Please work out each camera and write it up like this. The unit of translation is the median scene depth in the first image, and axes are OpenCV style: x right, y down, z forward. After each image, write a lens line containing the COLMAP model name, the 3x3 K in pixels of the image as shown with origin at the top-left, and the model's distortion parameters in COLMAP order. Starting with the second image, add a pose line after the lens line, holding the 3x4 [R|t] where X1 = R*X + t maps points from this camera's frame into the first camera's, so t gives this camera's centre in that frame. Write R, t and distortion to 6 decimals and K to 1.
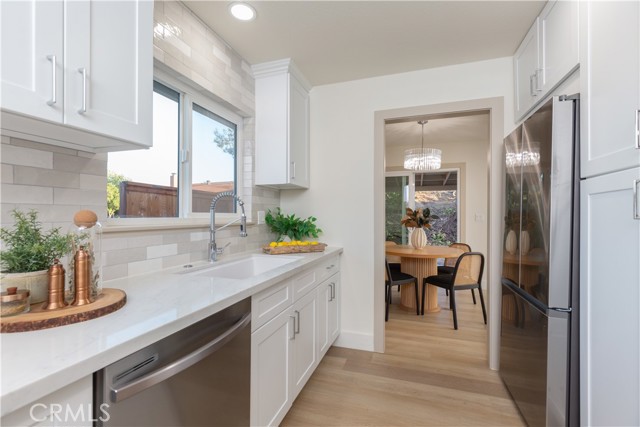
lens RADIAL K [[288.0, 0, 317.2], [0, 288.0, 216.1], [0, 0, 1]] dist [0.003756, -0.000379]
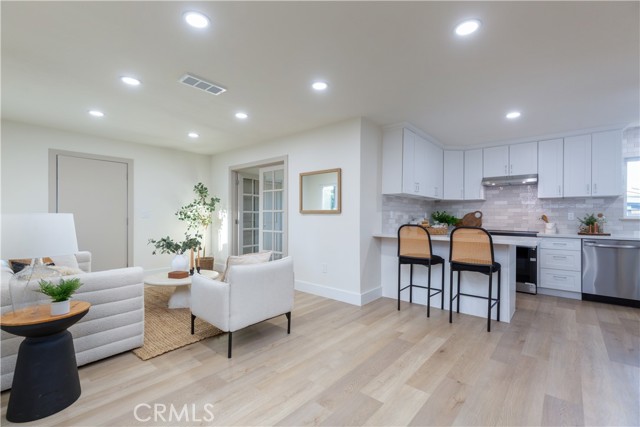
lens RADIAL K [[288.0, 0, 317.4], [0, 288.0, 214.2], [0, 0, 1]] dist [0.003756, -0.000379]
pose [[-0.375980, -0.002309, -0.926625, 1.887110], [-0.006269, 0.999980, 0.000052, 0.007481], [0.926606, 0.005829, -0.375988, -0.516250]]
